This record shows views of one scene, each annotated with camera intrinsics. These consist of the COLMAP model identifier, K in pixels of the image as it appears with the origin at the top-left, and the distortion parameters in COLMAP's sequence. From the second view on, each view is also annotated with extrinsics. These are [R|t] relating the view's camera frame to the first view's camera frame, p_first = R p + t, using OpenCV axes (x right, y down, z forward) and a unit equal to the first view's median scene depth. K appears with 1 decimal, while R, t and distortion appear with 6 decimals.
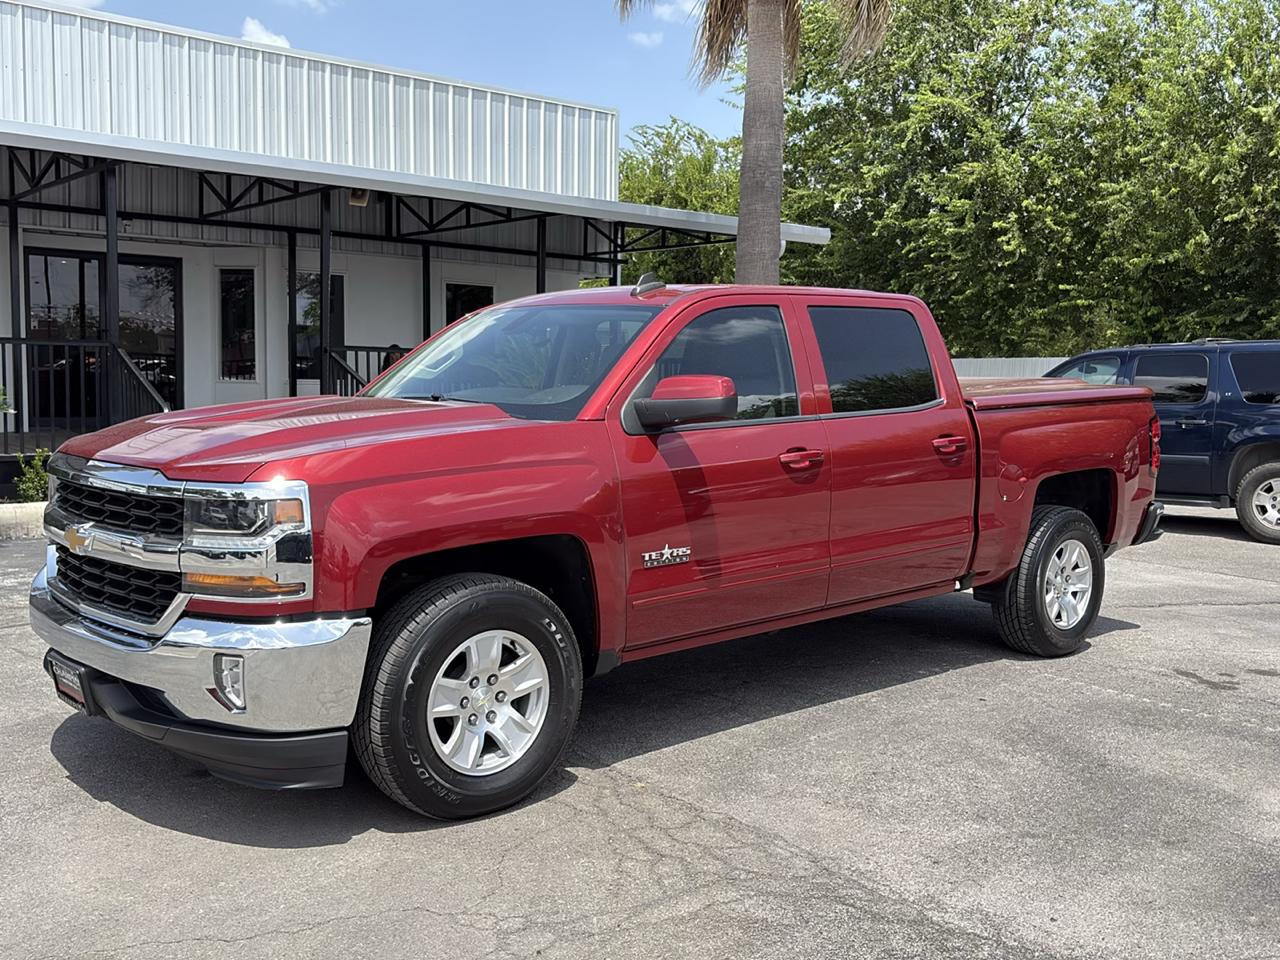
lens RADIAL K [[1257.0, 0, 641.6], [0, 1257.0, 484.5], [0, 0, 1]] dist [0.055089, -0.037813]
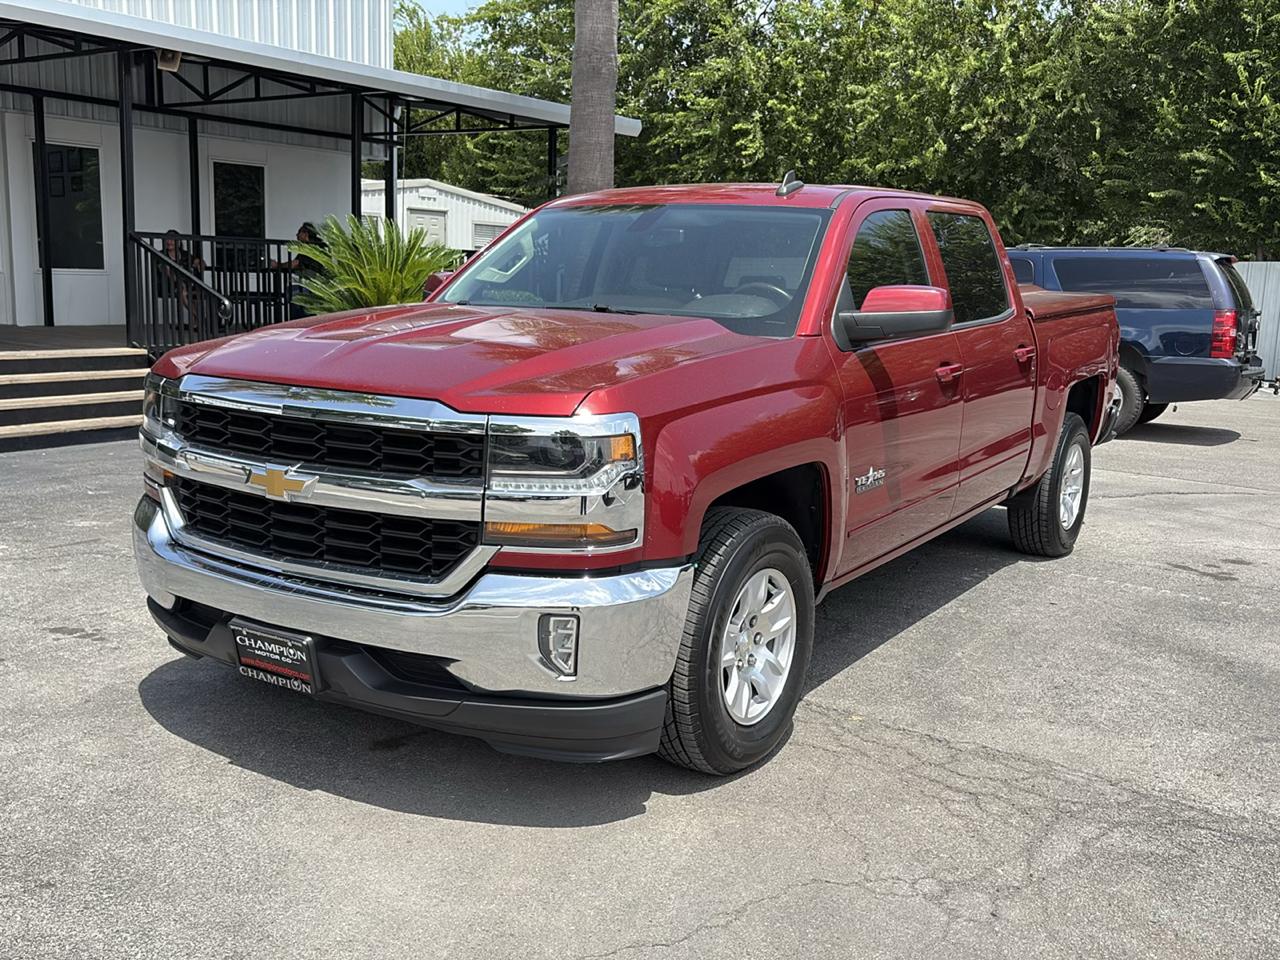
lens RADIAL K [[1257.0, 0, 641.6], [0, 1257.0, 484.5], [0, 0, 1]] dist [0.055089, -0.037813]
pose [[0.963939, -0.032010, 0.264192, -0.389610], [0.009640, 0.996288, 0.085540, -0.021587], [-0.265949, -0.079909, 0.960669, 0.129870]]
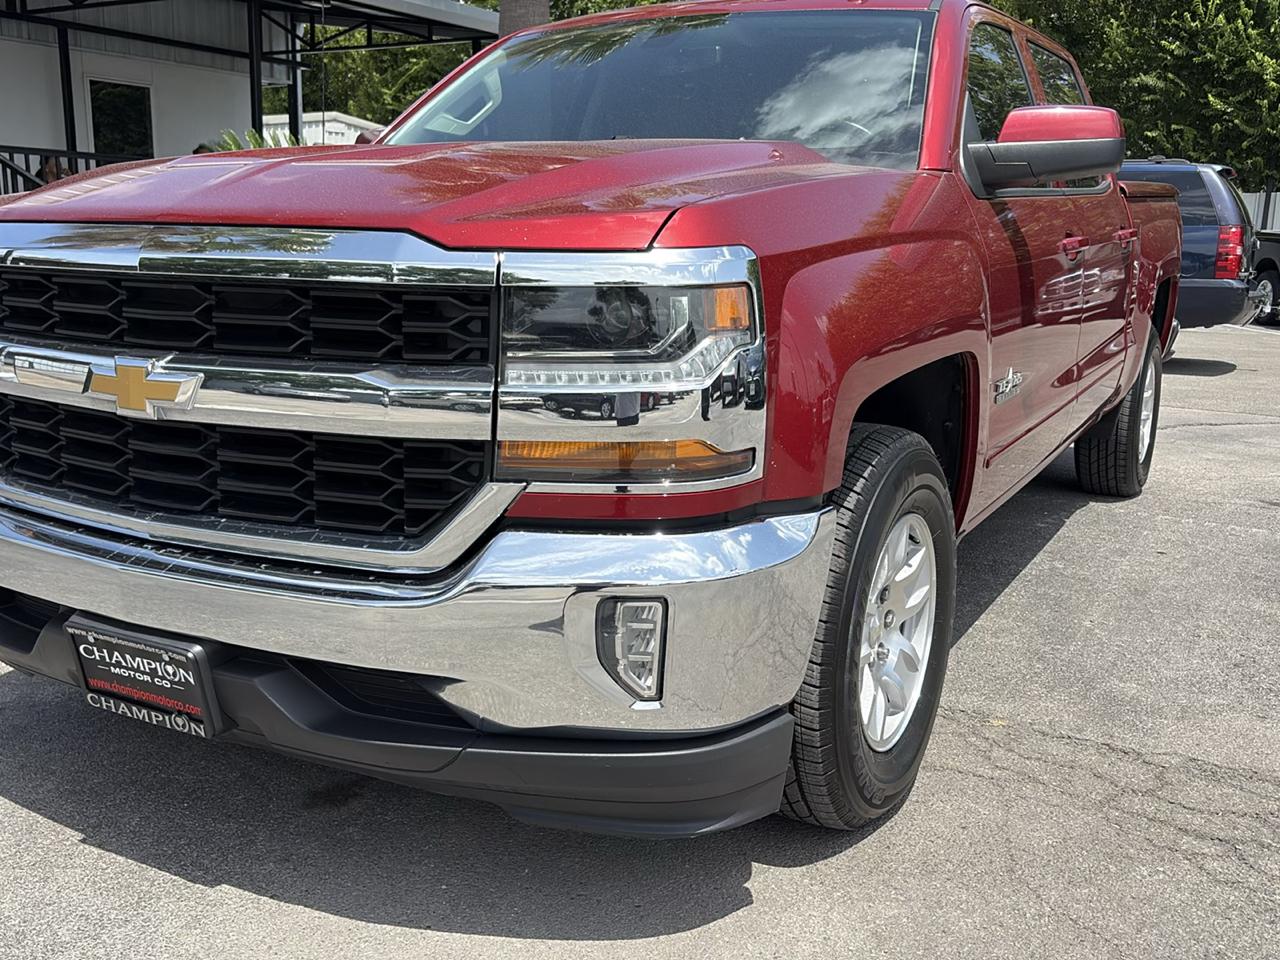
lens RADIAL K [[1269.9, 0, 642.9], [0, 1269.9, 487.8], [0, 0, 1]] dist [-0.031554, 0.130532]
pose [[0.943388, -0.065467, 0.325165, -0.378778], [0.027087, 0.992260, 0.121189, 0.023735], [-0.330582, -0.105521, 0.937860, 0.417607]]
